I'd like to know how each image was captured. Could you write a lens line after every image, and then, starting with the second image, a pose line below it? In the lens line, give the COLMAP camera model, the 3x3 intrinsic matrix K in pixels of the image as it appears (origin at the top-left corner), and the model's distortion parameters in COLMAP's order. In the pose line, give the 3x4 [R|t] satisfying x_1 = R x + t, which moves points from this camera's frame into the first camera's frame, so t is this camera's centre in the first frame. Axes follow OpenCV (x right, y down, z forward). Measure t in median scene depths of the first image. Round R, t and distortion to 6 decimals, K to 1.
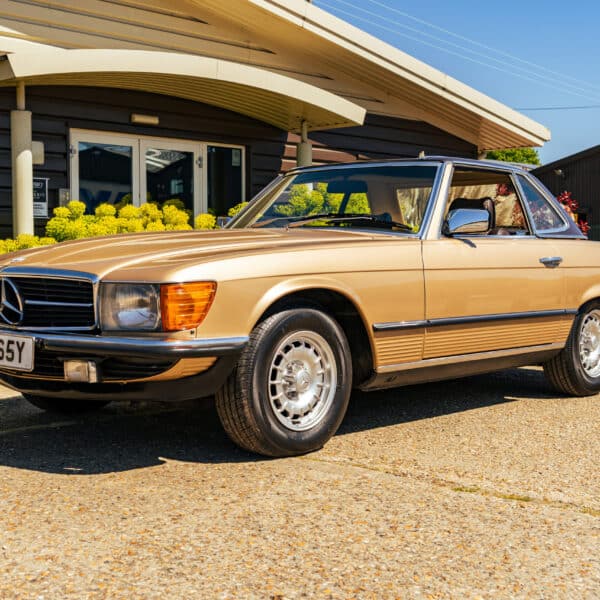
lens RADIAL K [[993.6, 0, 299.5], [0, 993.6, 322.3], [0, 0, 1]] dist [-0.017544, -0.023729]
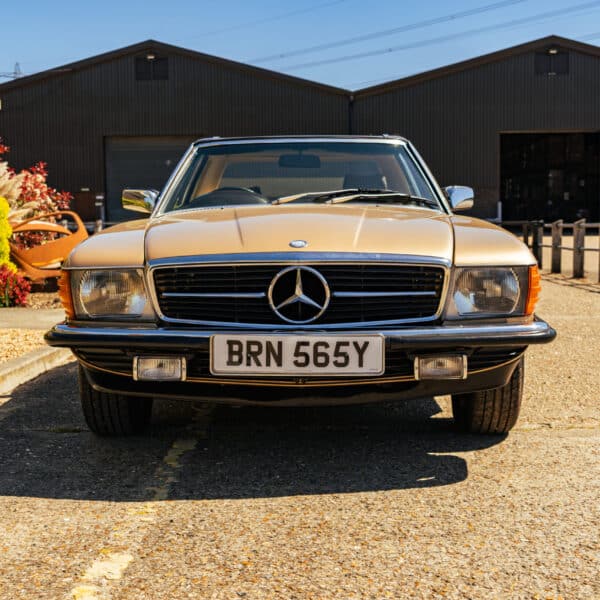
lens RADIAL K [[972.3, 0, 300.0], [0, 972.3, 300.0], [0, 0, 1]] dist [0.003805, -0.003930]
pose [[0.731507, -0.063960, 0.678828, -0.813347], [0.056551, 0.997852, 0.033079, -0.042491], [-0.679485, 0.014191, 0.733552, 0.403081]]
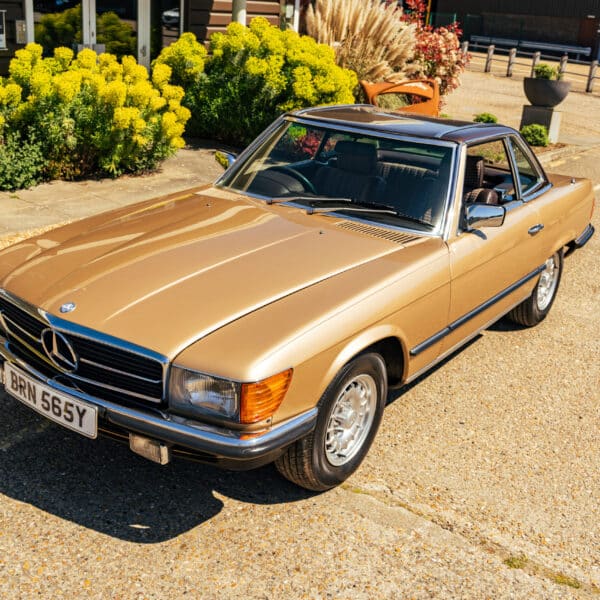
lens RADIAL K [[782.8, 0, 289.8], [0, 782.8, 300.4], [0, 0, 1]] dist [-0.035774, -0.041835]
pose [[0.990036, 0.014153, 0.140104, -0.174382], [-0.055355, 0.953957, 0.294790, -0.295388], [-0.129481, -0.299608, 0.945235, 0.263514]]
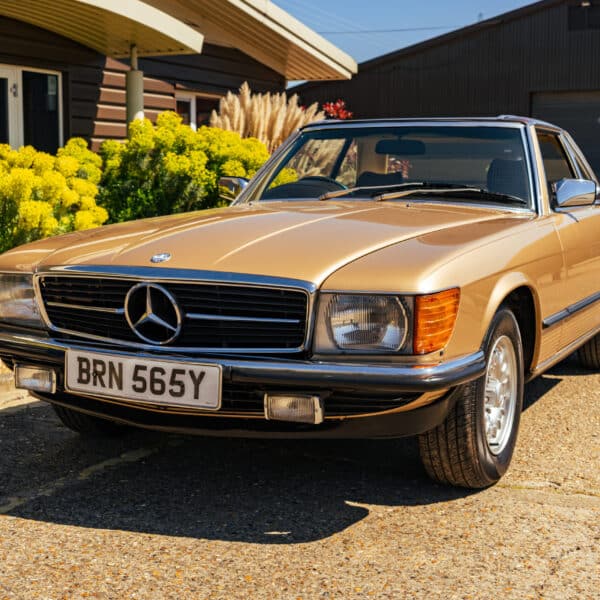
lens RADIAL K [[1040.6, 0, 313.4], [0, 1040.6, 299.4], [0, 0, 1]] dist [-0.022316, -0.079241]
pose [[0.952303, -0.031647, 0.303508, -0.405123], [0.017215, 0.998595, 0.050110, -0.067770], [-0.304668, -0.042495, 0.951510, 0.209291]]
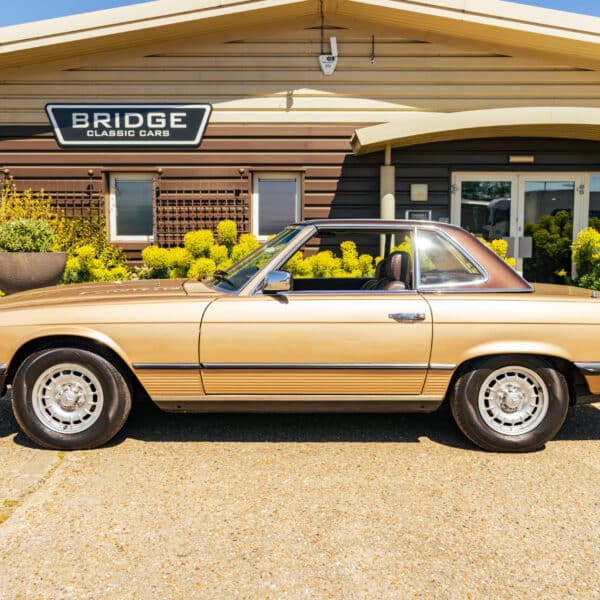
lens RADIAL K [[718.2, 0, 311.9], [0, 718.2, 299.6], [0, 0, 1]] dist [-0.009012, 0.019239]
pose [[0.690369, 0.061638, -0.720827, 0.942737], [-0.051719, 0.998020, 0.035806, -0.131710], [0.721607, 0.012561, 0.692189, 0.527513]]
